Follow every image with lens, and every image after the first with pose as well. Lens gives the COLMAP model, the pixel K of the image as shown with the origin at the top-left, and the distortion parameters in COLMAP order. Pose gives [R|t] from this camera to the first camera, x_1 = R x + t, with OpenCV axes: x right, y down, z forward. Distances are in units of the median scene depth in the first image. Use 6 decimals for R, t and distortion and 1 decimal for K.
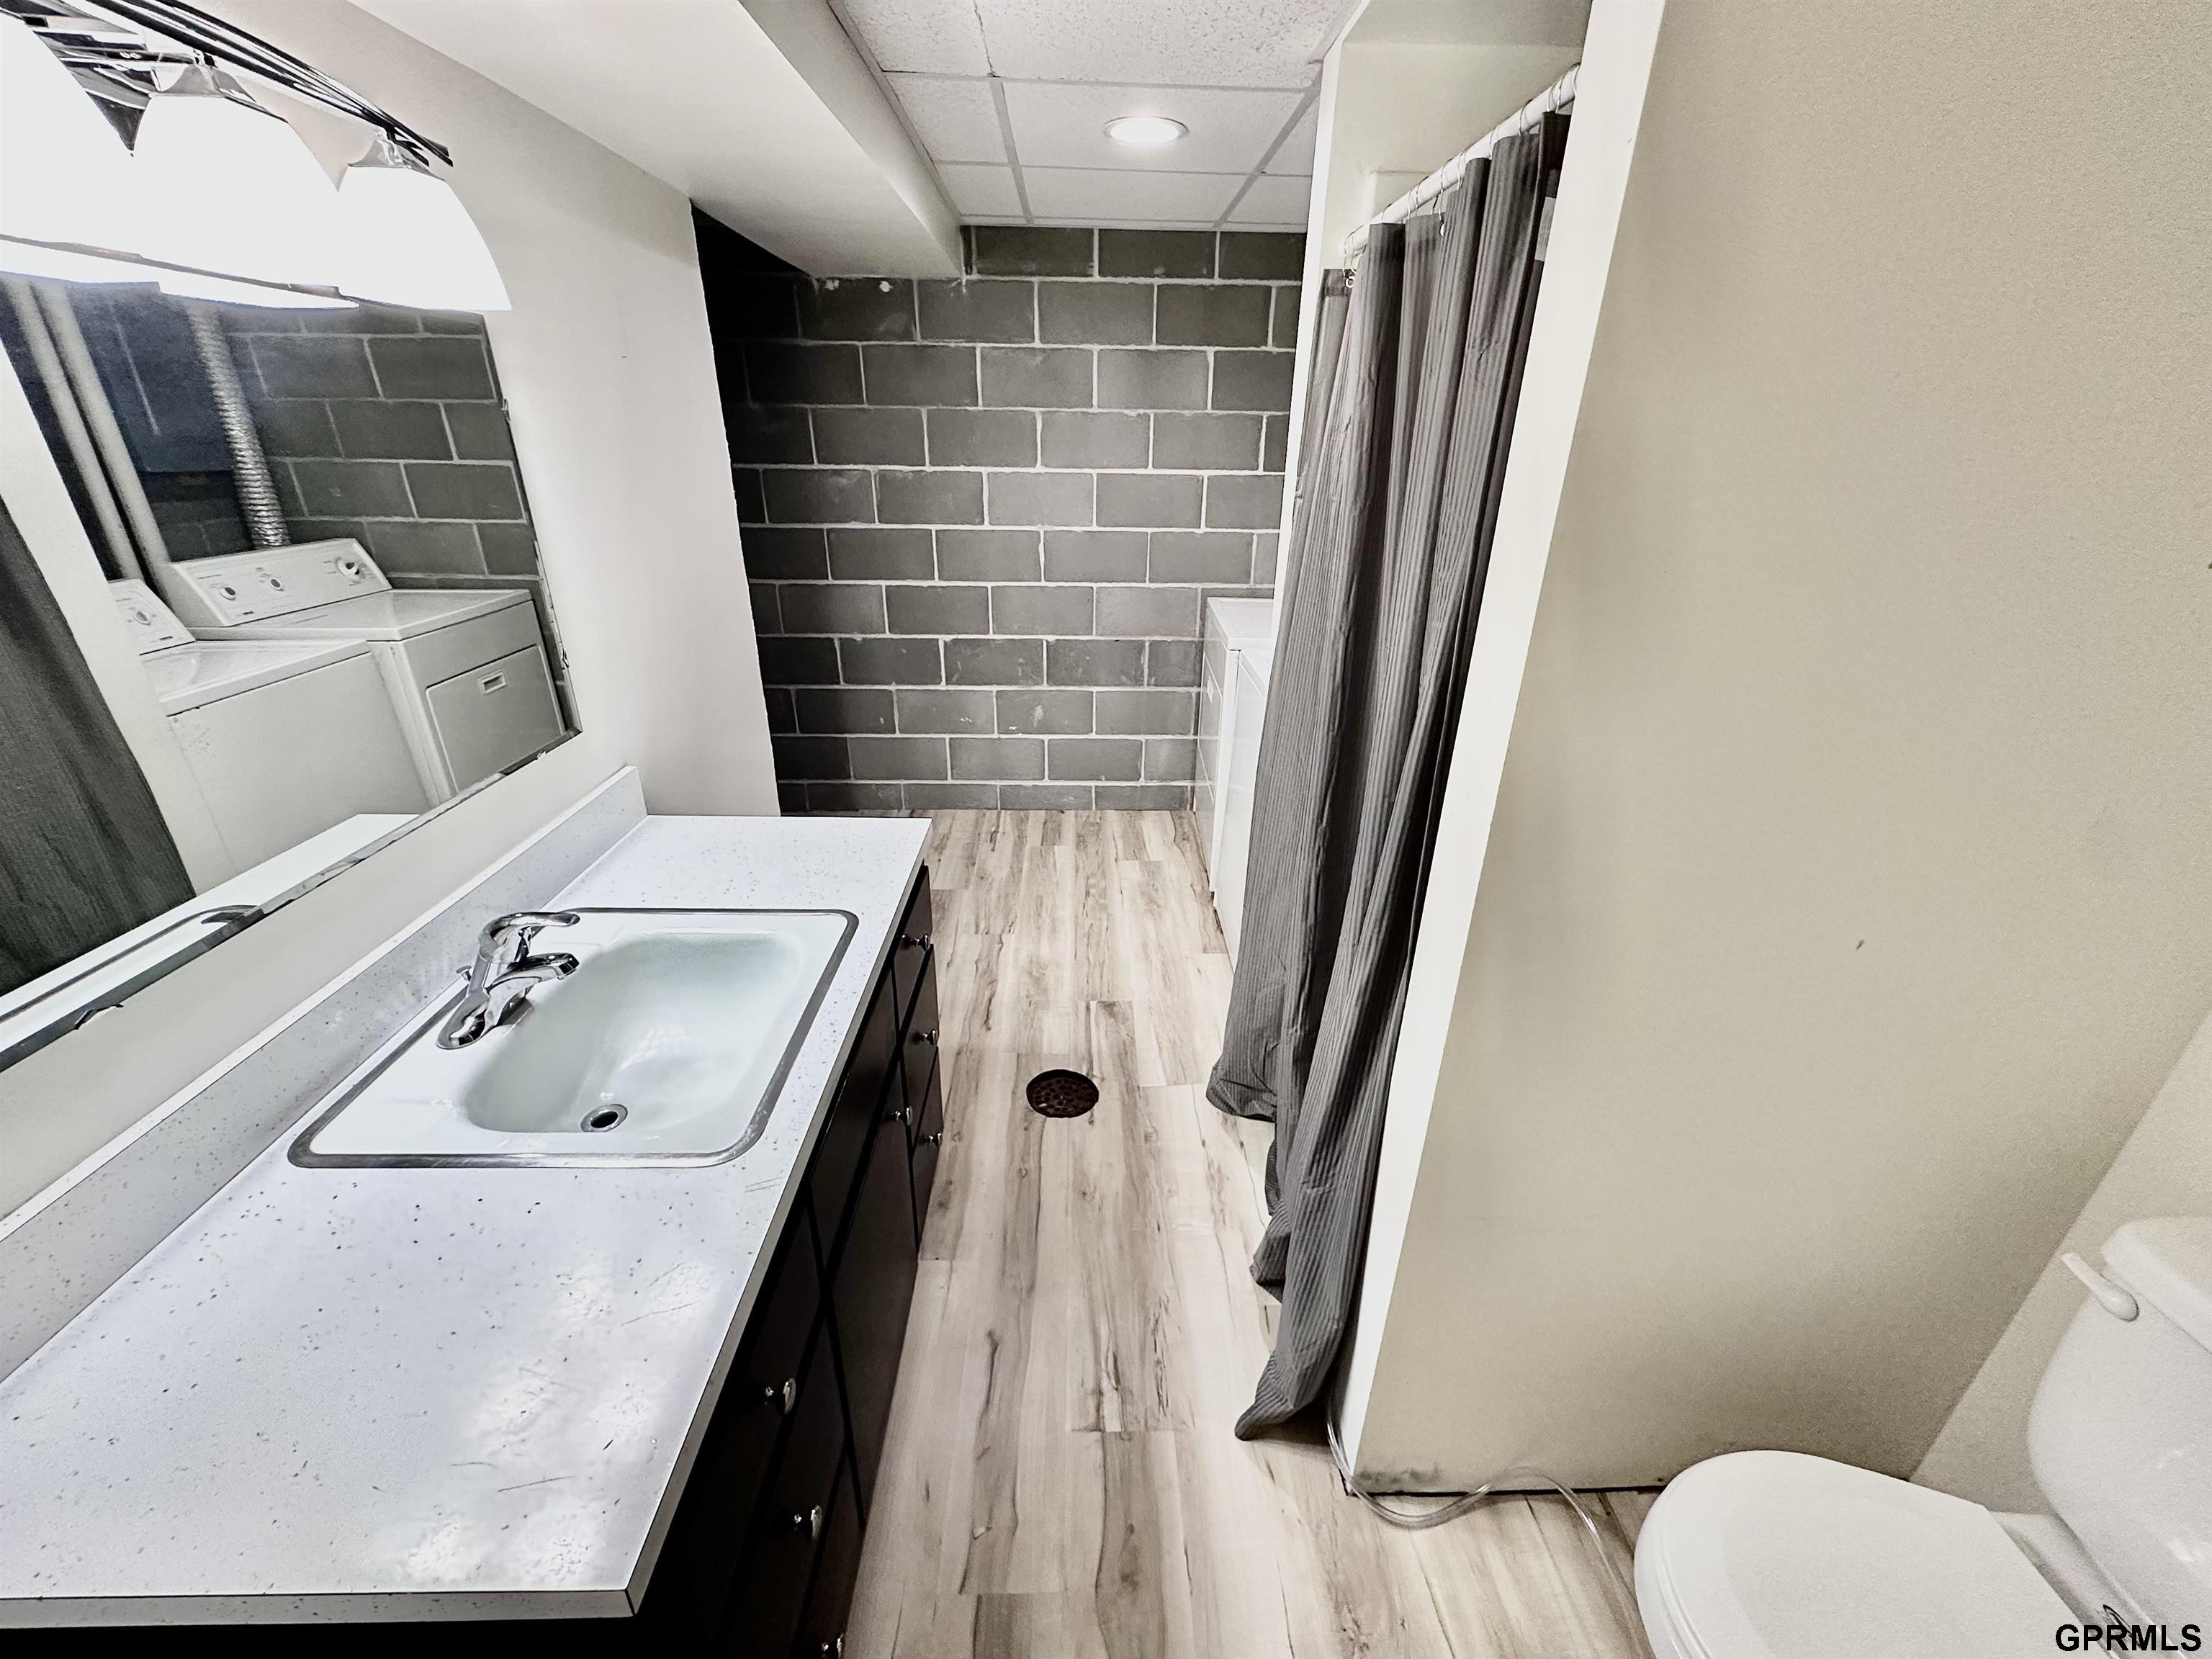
lens RADIAL K [[879.9, 0, 1106.0], [0, 879.9, 829.5], [0, 0, 1]] dist [-0.002682, 0.000910]
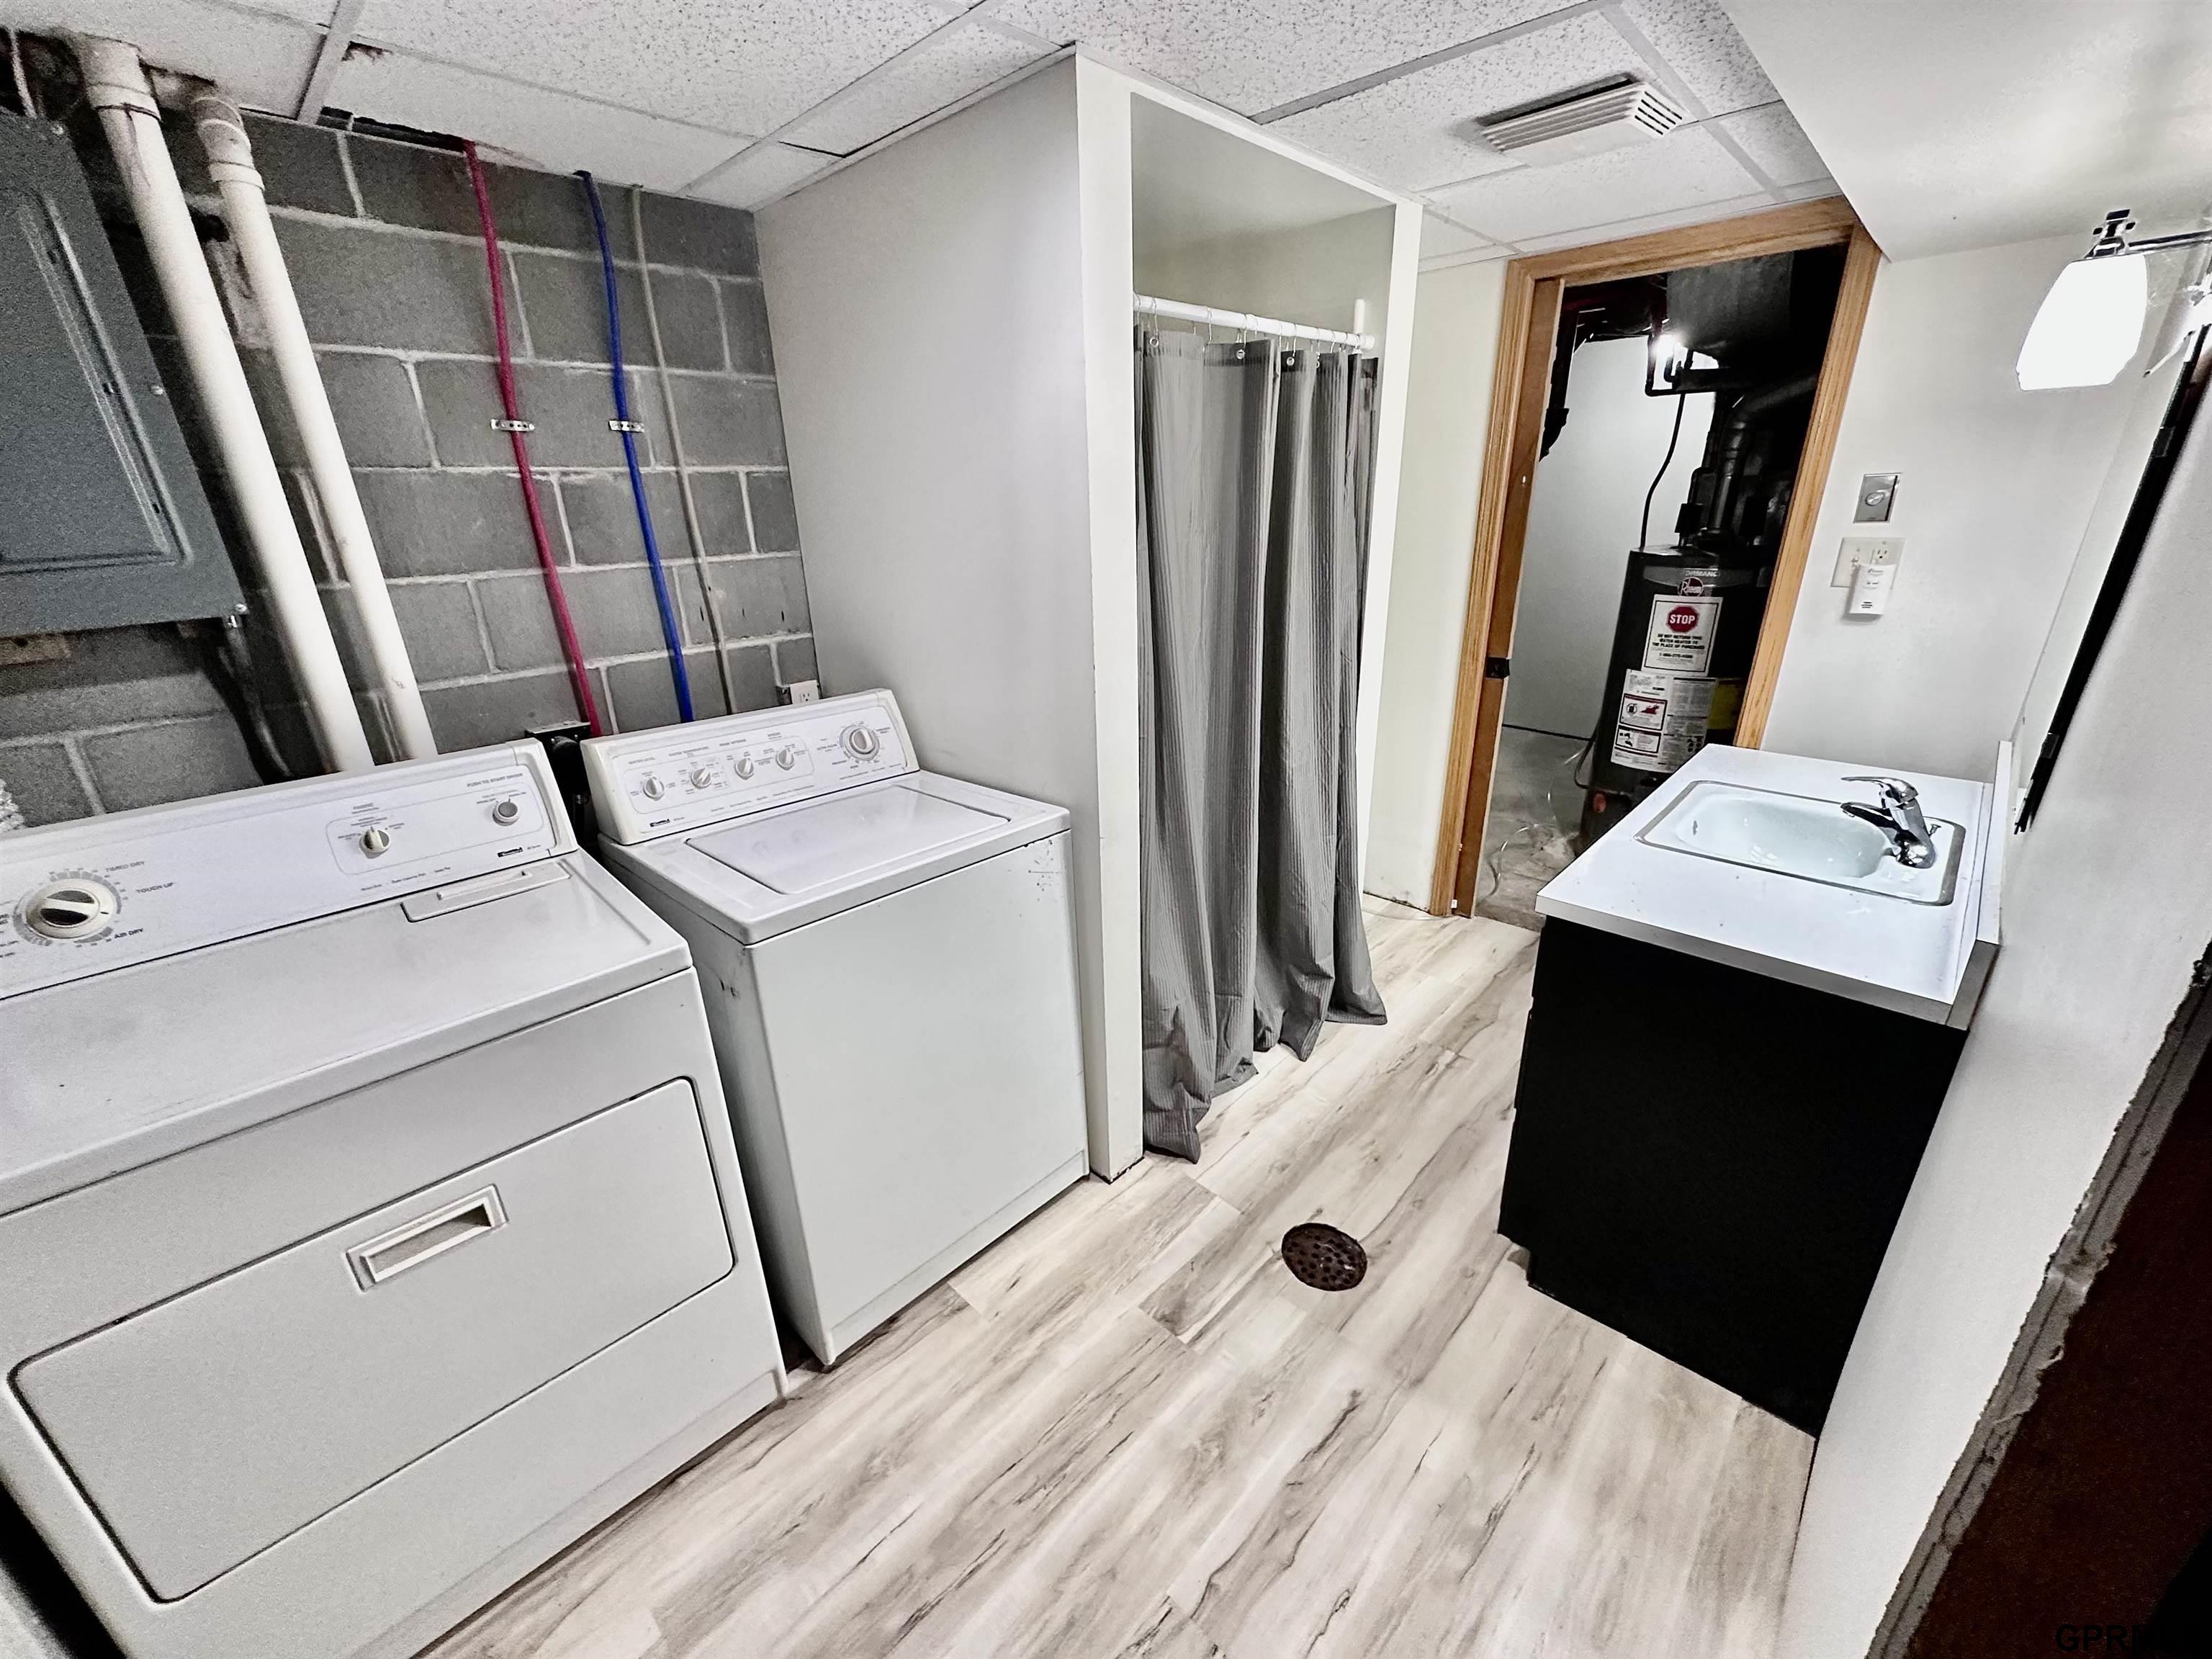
lens RADIAL K [[879.9, 0, 1106.0], [0, 879.9, 829.5], [0, 0, 1]] dist [-0.002682, 0.000910]
pose [[-0.701501, -0.251906, 0.666663, -0.317222], [0.308094, 0.736319, 0.602422, -0.499356], [-0.642631, 0.627995, -0.438918, 1.097562]]
